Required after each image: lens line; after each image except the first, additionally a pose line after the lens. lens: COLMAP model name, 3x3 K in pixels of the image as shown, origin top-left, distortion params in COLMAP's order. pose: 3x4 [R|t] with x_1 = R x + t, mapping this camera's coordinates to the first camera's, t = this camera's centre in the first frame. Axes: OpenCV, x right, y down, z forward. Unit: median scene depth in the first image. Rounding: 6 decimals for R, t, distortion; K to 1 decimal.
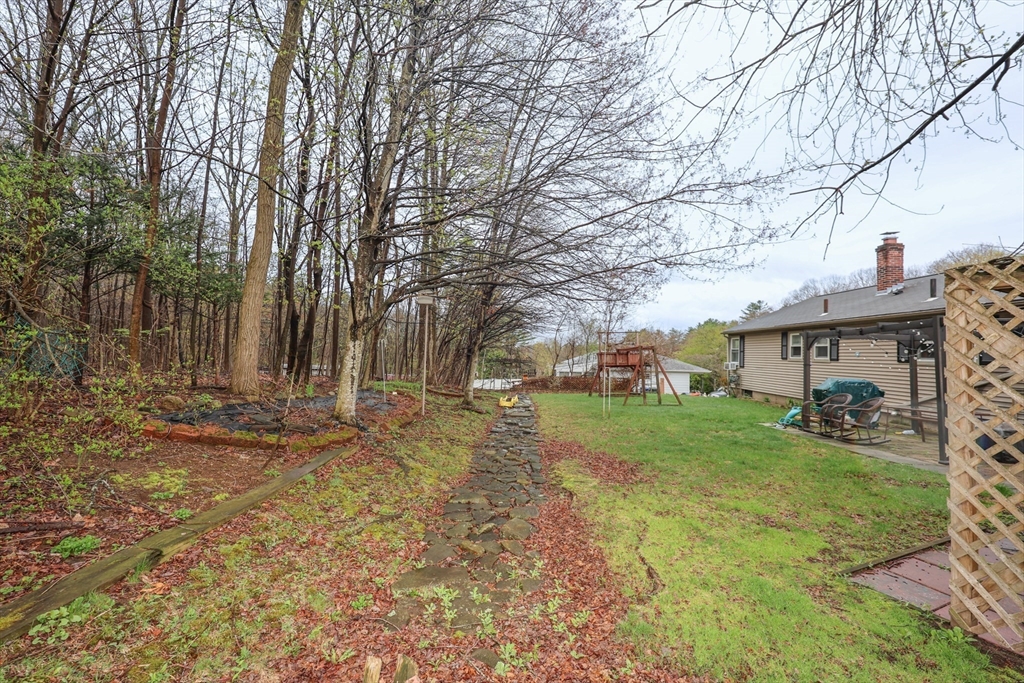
lens RADIAL K [[419.8, 0, 511.4], [0, 419.8, 341.8], [0, 0, 1]] dist [-0.003412, 0.000093]
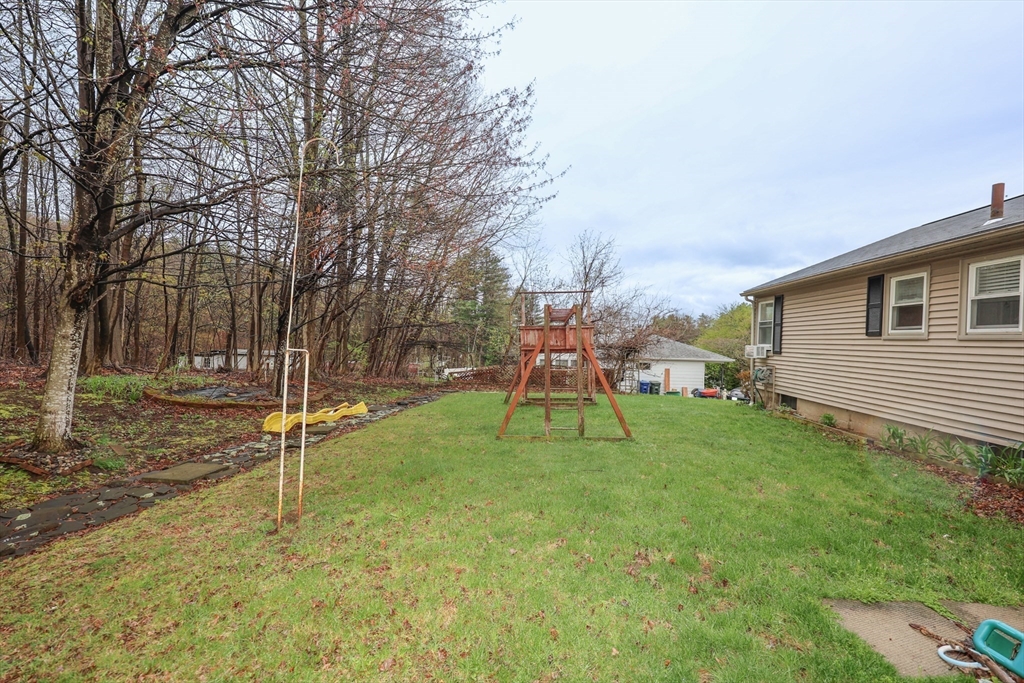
lens RADIAL K [[419.8, 0, 511.4], [0, 419.8, 344.4], [0, 0, 1]] dist [-0.003412, 0.000093]
pose [[0.997970, 0.000055, -0.063690, 0.252403], [0.002321, 0.999304, 0.037232, 0.029128], [0.063647, -0.037304, 0.997275, 0.458552]]
